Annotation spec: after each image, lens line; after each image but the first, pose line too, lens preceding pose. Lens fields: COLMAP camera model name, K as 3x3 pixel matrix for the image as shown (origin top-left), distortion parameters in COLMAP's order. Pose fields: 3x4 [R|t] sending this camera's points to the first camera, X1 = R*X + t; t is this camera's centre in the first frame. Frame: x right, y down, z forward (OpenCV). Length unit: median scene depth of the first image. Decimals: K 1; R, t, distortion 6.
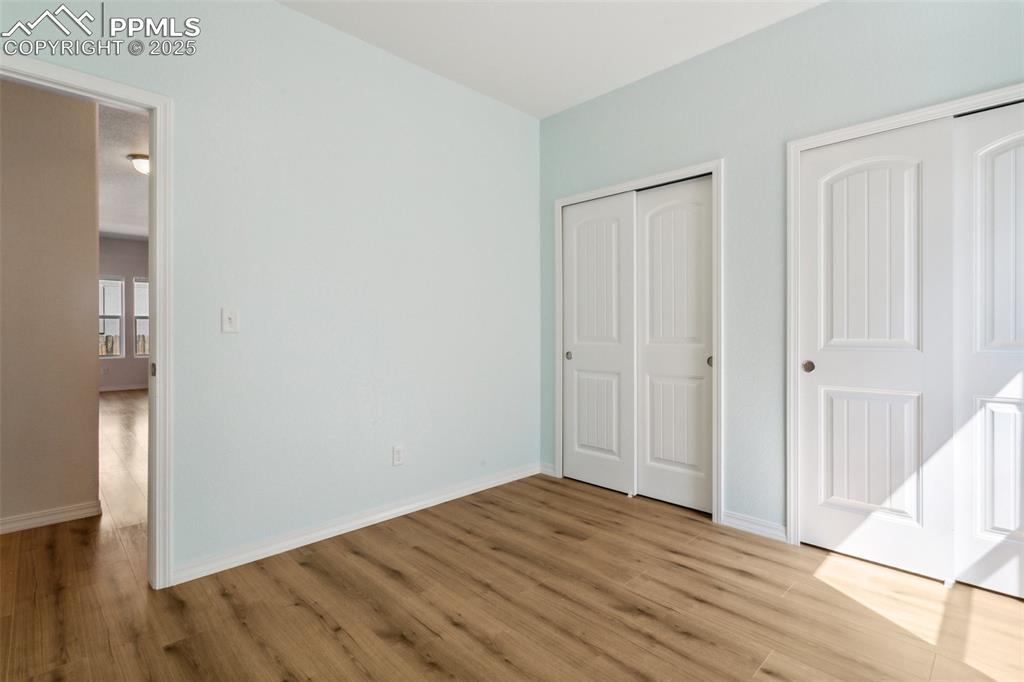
lens RADIAL K [[487.3, 0, 508.2], [0, 487.3, 336.1], [0, 0, 1]] dist [-0.001123, 0.001468]
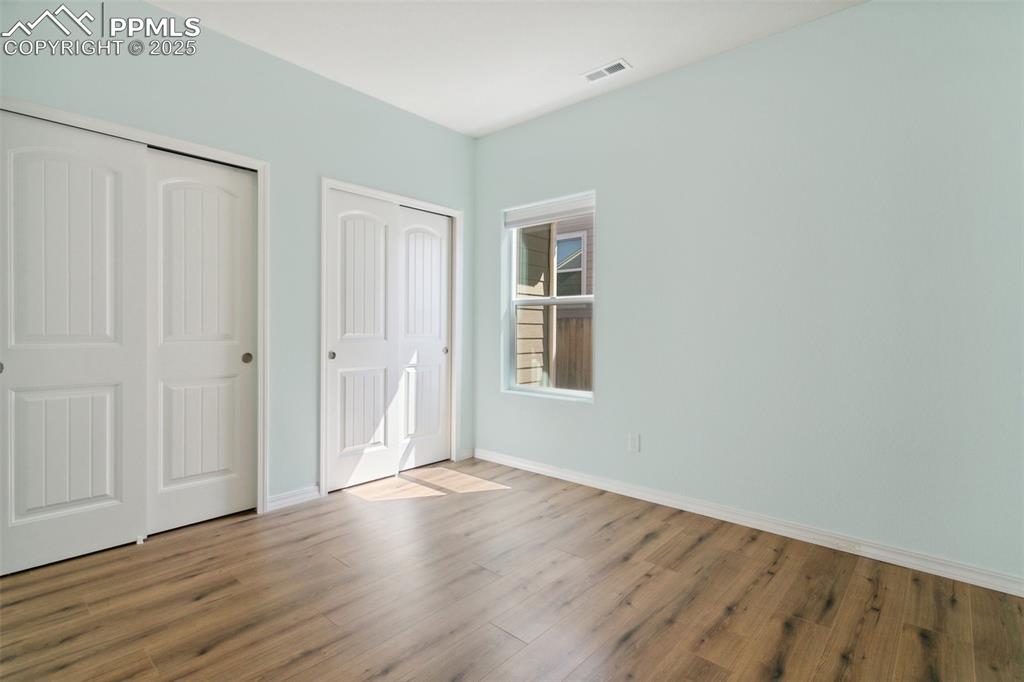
lens RADIAL K [[487.3, 0, 507.2], [0, 487.3, 335.8], [0, 0, 1]] dist [-0.001123, 0.001468]
pose [[-0.068028, -0.016734, 0.997543, -0.722528], [0.000275, 0.999859, 0.016792, -0.011472], [-0.997683, 0.001416, -0.068014, 0.628160]]
